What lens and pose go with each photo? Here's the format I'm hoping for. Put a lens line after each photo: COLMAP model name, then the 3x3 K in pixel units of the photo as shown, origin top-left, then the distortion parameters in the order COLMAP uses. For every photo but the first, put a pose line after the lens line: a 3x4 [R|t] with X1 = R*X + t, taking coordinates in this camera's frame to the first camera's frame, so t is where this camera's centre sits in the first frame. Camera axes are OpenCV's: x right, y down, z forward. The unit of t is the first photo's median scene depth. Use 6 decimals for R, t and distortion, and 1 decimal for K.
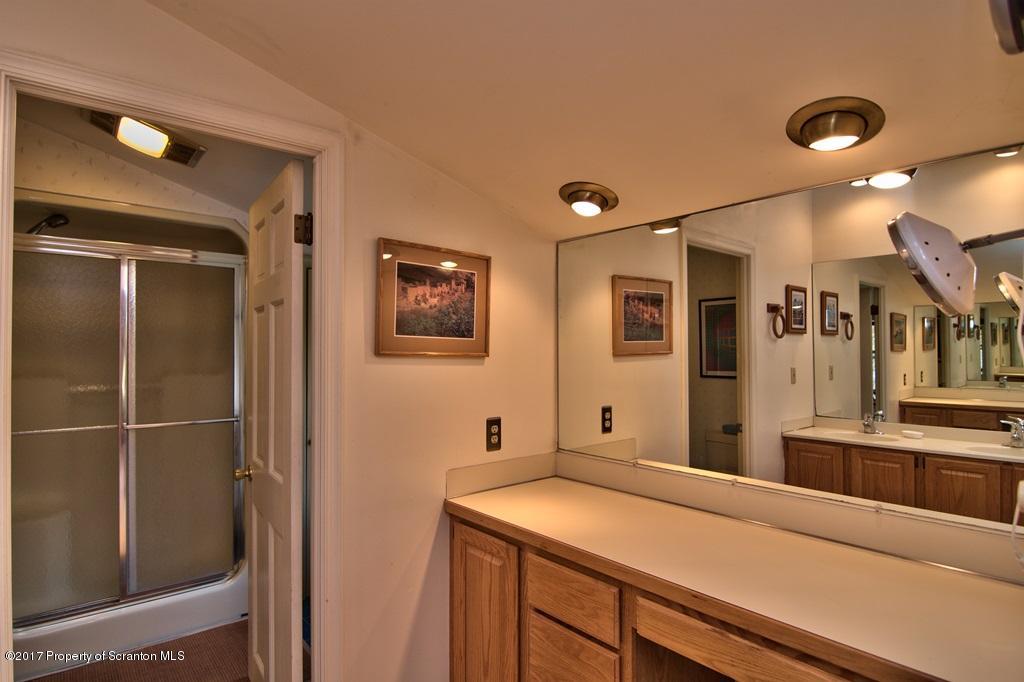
lens RADIAL K [[549.0, 0, 512.0], [0, 549.0, 341.0], [0, 0, 1]] dist [0.001777, 0.000408]
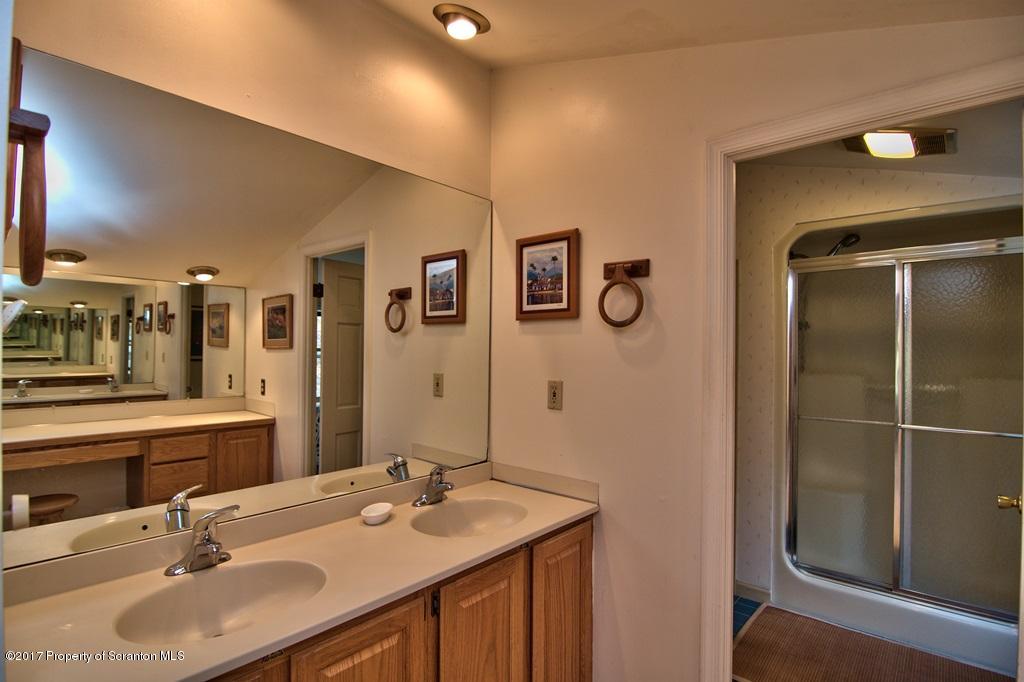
lens RADIAL K [[521.2, 0, 512.0], [0, 521.2, 341.0], [0, 0, 1]] dist [-0.004385, -0.001455]
pose [[0.149077, -0.013437, -0.988734, 0.160133], [0.009000, 0.999885, -0.012232, 0.002336], [0.988785, -0.007075, 0.149181, 0.135814]]
